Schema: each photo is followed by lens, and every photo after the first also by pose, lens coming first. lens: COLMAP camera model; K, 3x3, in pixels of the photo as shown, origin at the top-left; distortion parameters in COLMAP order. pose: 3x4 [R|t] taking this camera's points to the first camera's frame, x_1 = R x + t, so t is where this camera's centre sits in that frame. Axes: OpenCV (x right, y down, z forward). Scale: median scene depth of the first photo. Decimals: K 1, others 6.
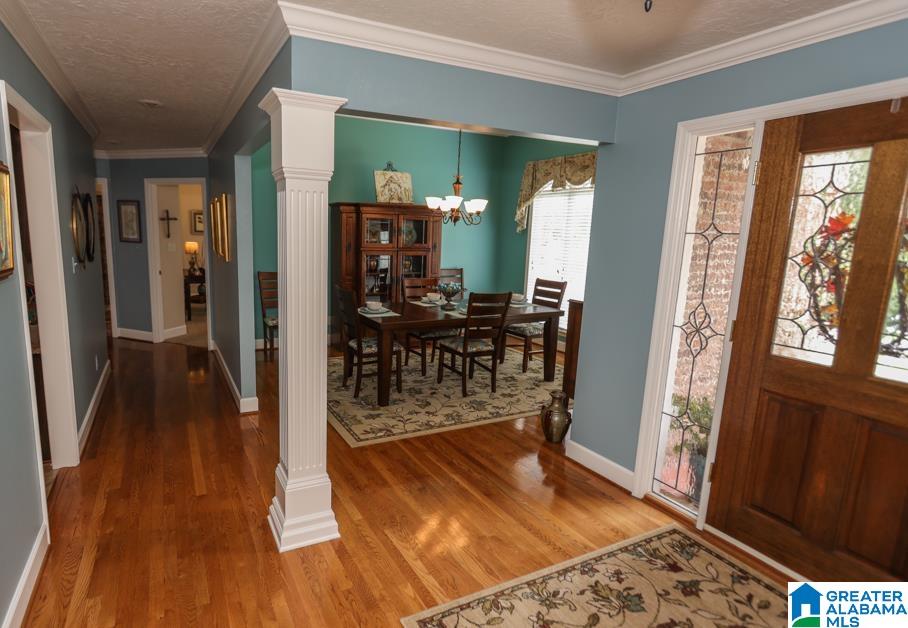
lens RADIAL K [[483.4, 0, 381.0], [0, 483.4, 317.5], [0, 0, 1]] dist [0.000426, -0.001132]
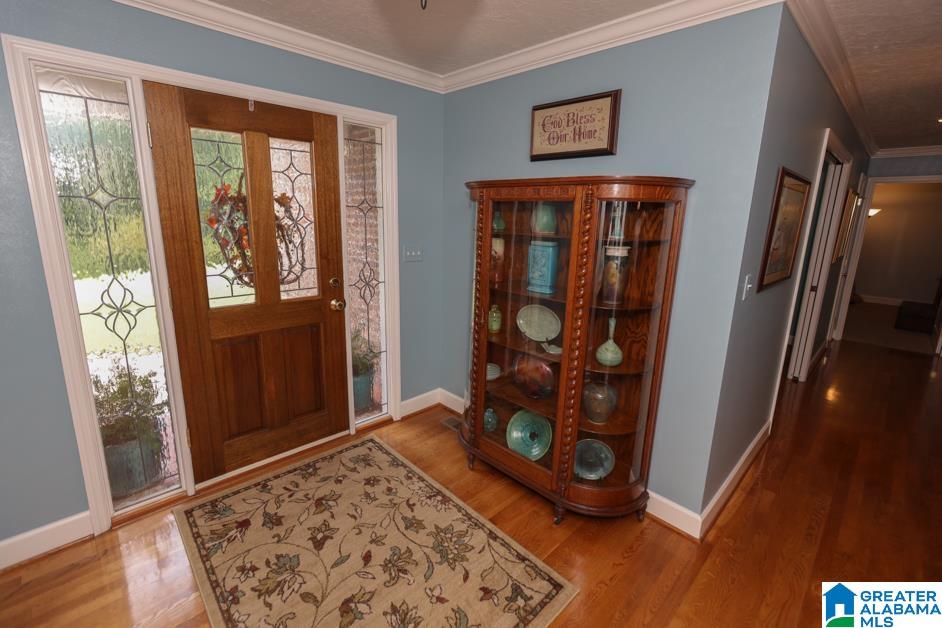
lens RADIAL K [[415.7, 0, 464.9], [0, 415.7, 305.3], [0, 0, 1]] dist [0.003401, 0.000294]
pose [[-0.338972, -0.229796, 0.912300, -0.278392], [0.134199, 0.947984, 0.288647, -0.131739], [-0.931176, 0.220273, -0.290502, 0.732523]]
